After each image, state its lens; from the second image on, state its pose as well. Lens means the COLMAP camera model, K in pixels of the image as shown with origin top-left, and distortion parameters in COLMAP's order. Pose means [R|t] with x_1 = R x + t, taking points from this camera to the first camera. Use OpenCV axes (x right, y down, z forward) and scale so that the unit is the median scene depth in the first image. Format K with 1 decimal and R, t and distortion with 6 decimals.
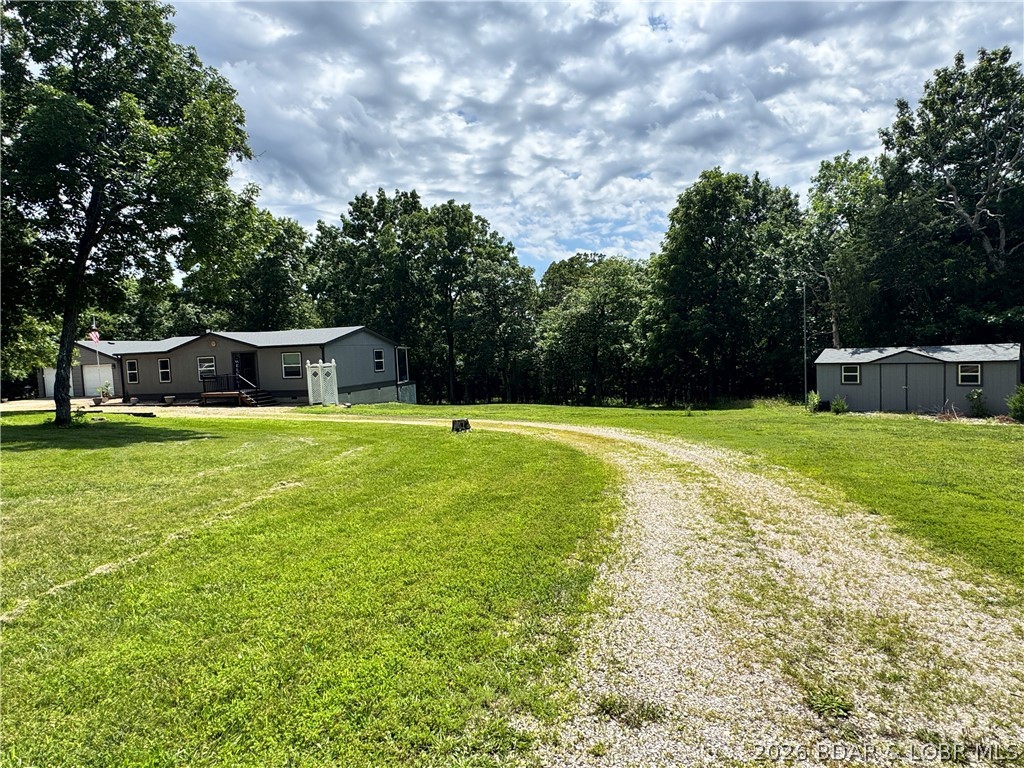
lens RADIAL K [[562.9, 0, 515.7], [0, 562.9, 383.1], [0, 0, 1]] dist [-0.002844, 0.001262]
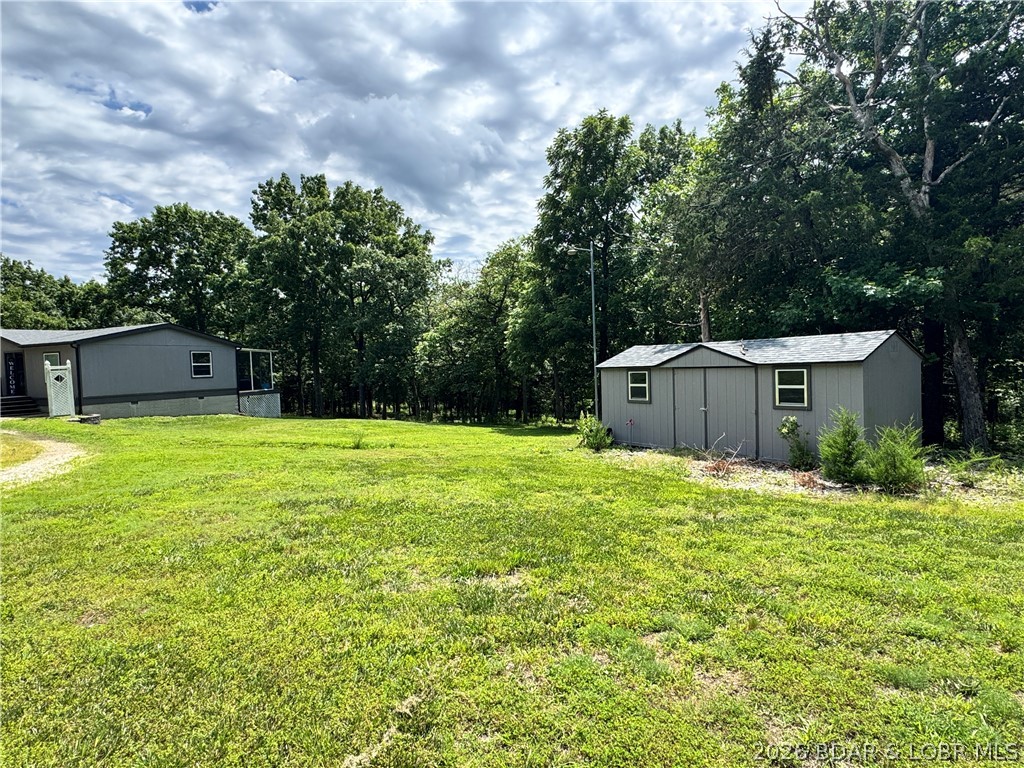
lens RADIAL K [[562.9, 0, 513.3], [0, 562.9, 384.2], [0, 0, 1]] dist [-0.002844, 0.001262]
pose [[0.990709, 0.012504, -0.135422, 0.399753], [-0.014971, 0.999740, -0.017214, -0.003558], [0.135172, 0.019081, 0.990638, 0.279951]]
